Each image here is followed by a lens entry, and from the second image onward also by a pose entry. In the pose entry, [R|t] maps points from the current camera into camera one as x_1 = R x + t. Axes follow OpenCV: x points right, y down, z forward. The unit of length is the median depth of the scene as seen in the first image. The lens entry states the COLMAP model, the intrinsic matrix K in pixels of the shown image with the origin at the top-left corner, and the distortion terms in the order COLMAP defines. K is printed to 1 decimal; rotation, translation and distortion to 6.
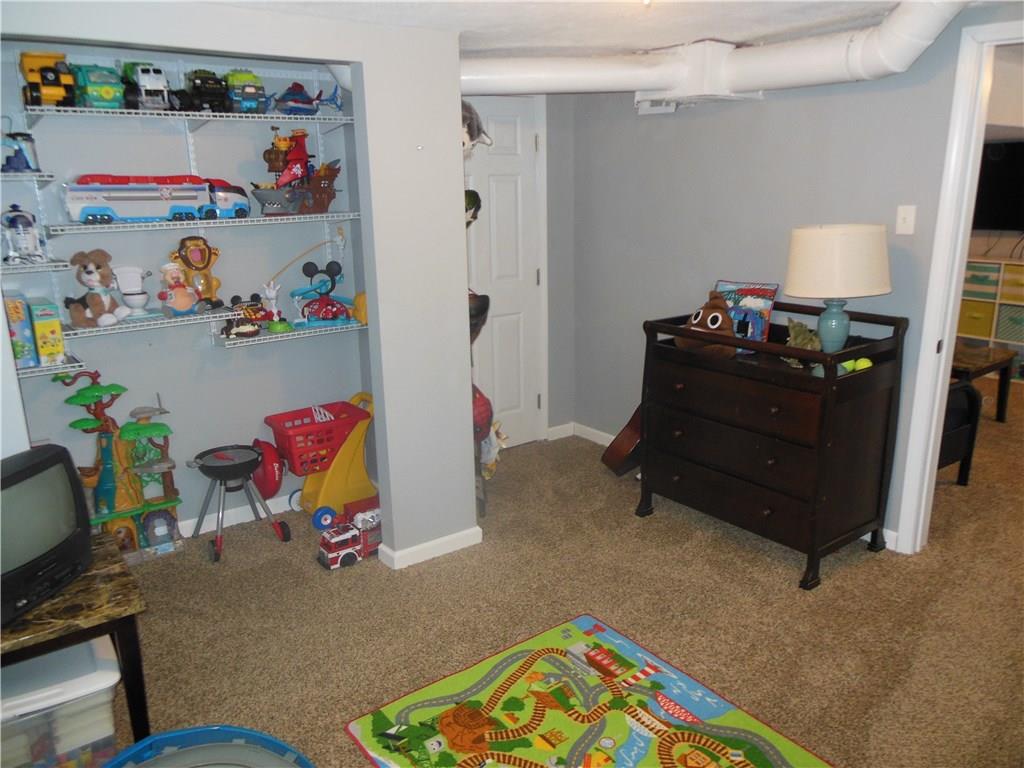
lens RADIAL K [[778.8, 0, 512.0], [0, 778.8, 384.0], [0, 0, 1]] dist [-0.007674, -0.001144]
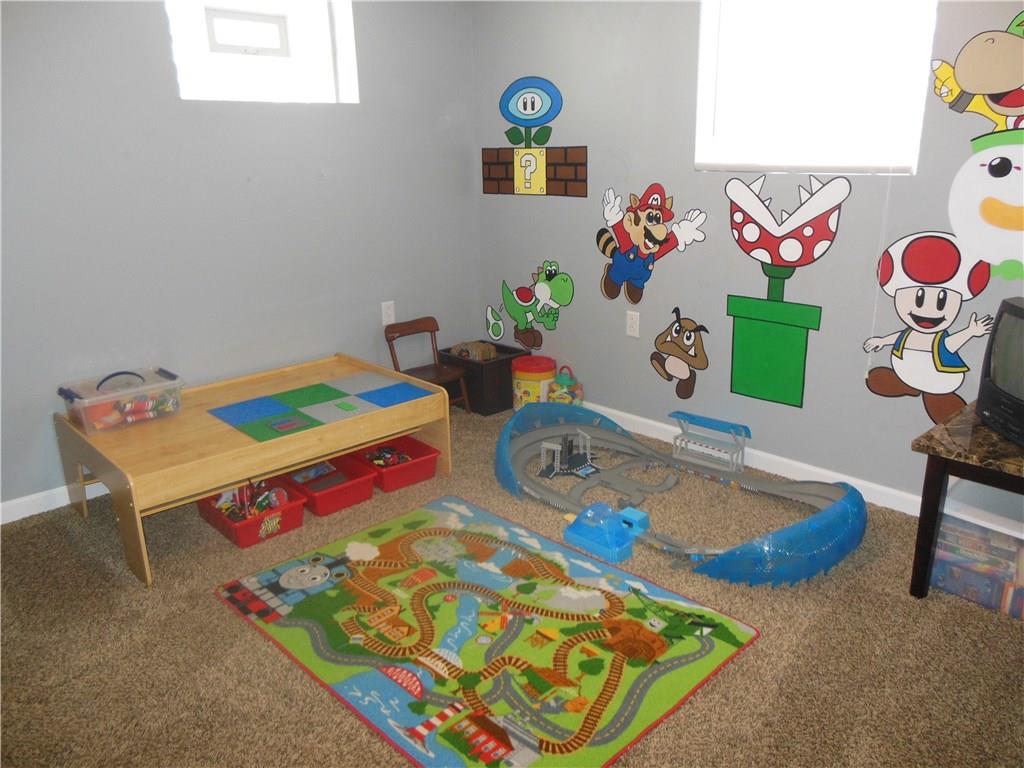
lens RADIAL K [[778.8, 0, 512.0], [0, 778.8, 384.0], [0, 0, 1]] dist [-0.007674, -0.001144]
pose [[-0.991655, 0.069109, -0.108834, 0.163413], [0.001377, 0.849813, 0.527082, -0.309256], [0.128915, 0.522534, -0.842816, 1.577037]]
